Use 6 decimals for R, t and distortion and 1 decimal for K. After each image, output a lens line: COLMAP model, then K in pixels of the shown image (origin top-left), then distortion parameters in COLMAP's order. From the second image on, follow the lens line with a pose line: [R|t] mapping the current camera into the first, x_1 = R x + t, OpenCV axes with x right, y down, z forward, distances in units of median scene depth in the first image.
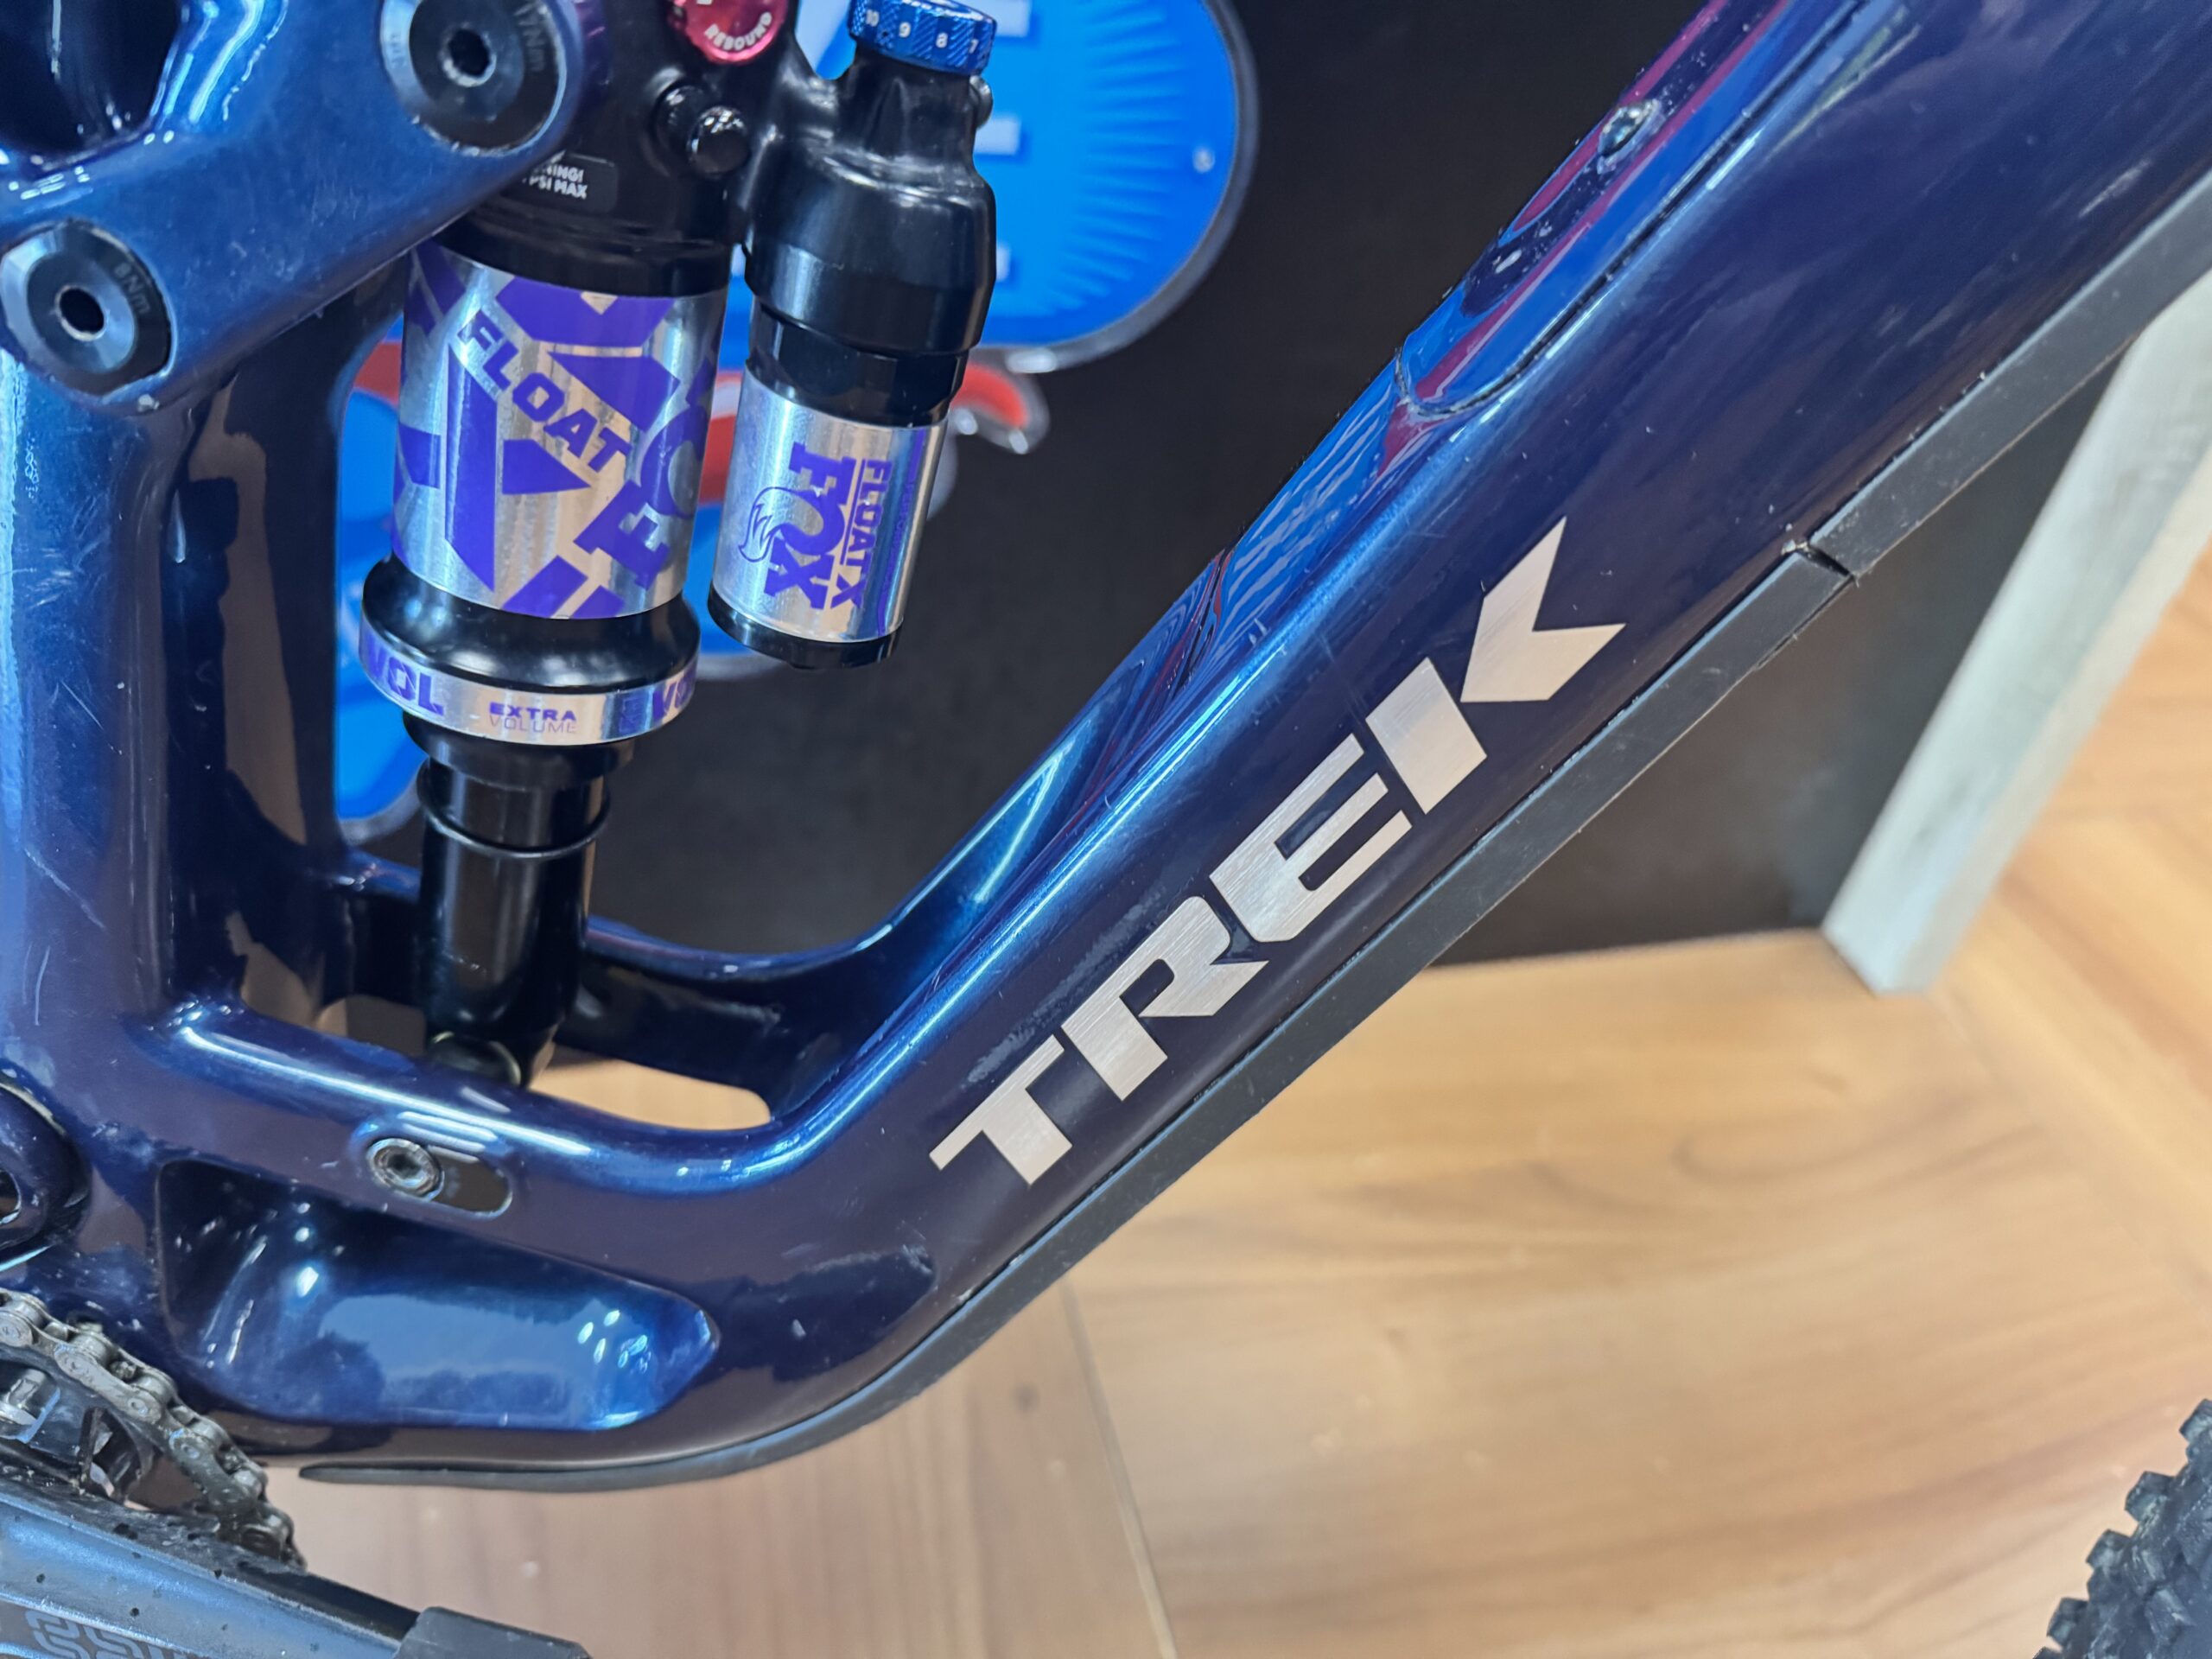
lens RADIAL K [[1580.7, 0, 1143.1], [0, 1580.7, 833.8], [0, 0, 1]] dist [0.023017, -0.076486]
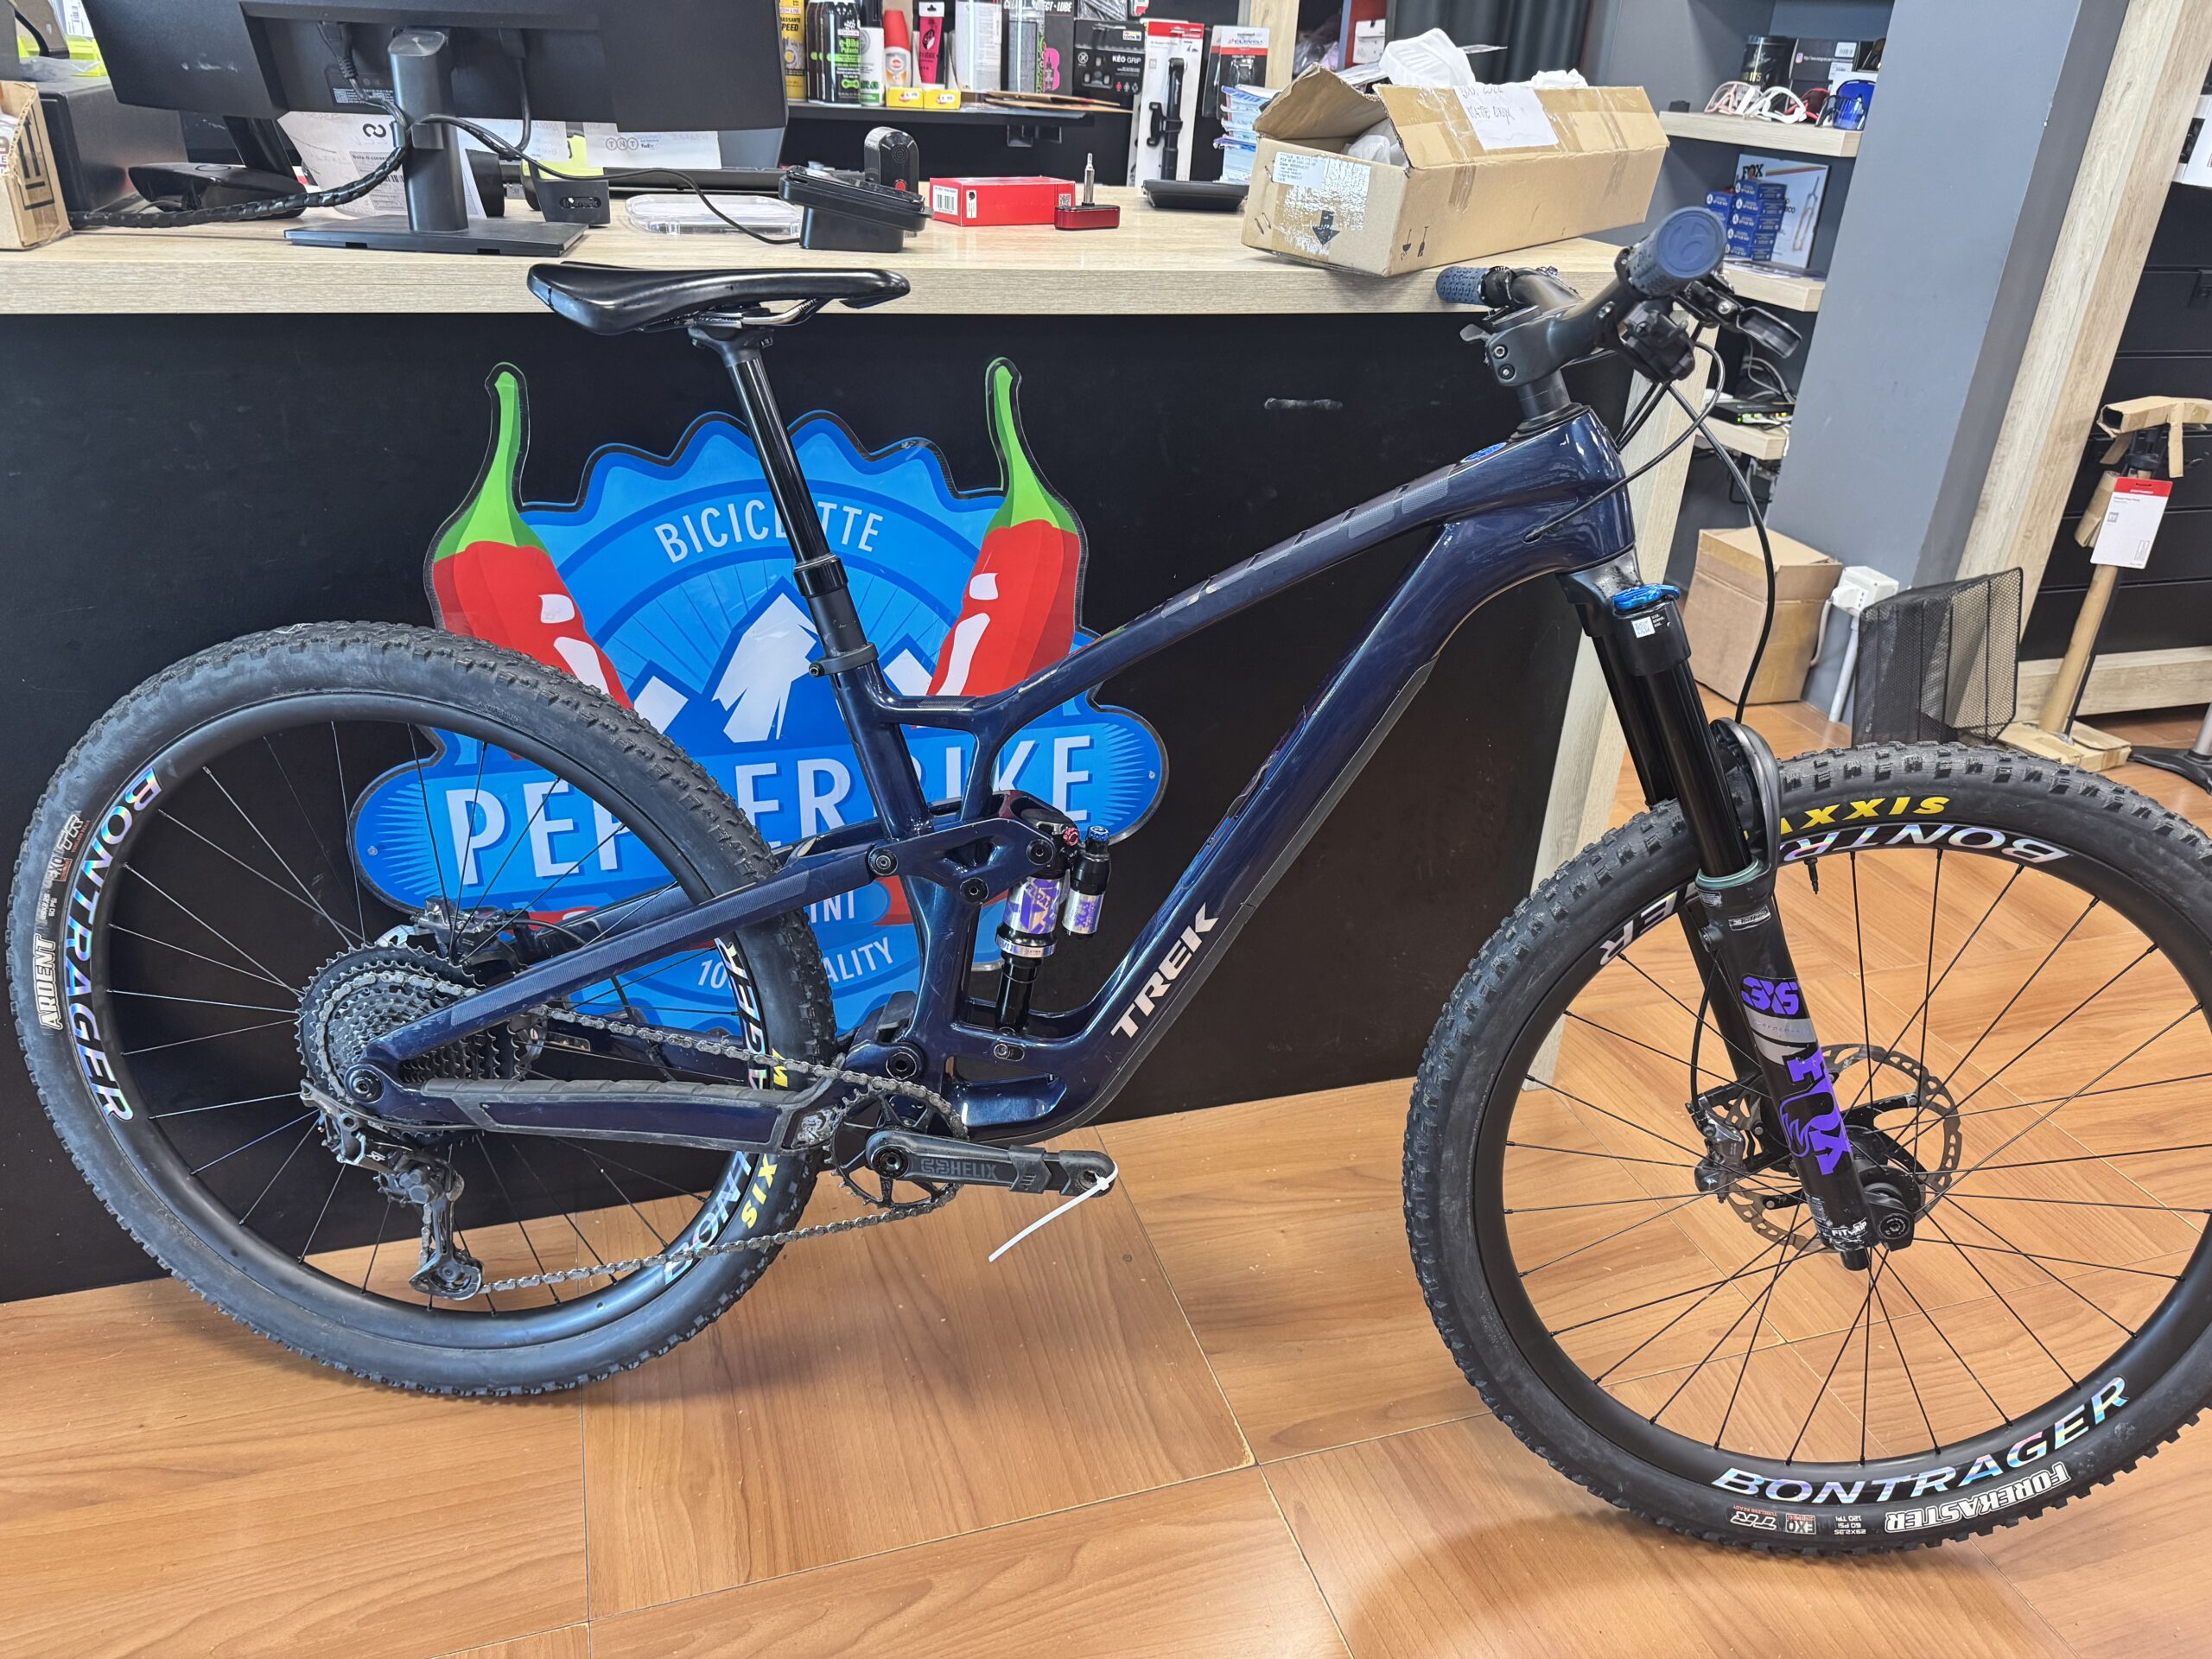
lens RADIAL K [[1547.6, 0, 1101.1], [0, 1547.6, 837.9], [0, 0, 1]] dist [0.149069, -0.263938]
pose [[0.995581, -0.090610, -0.024647, 0.015405], [0.083619, 0.974900, -0.206342, 0.661436], [0.042725, 0.203369, 0.978169, -4.281446]]
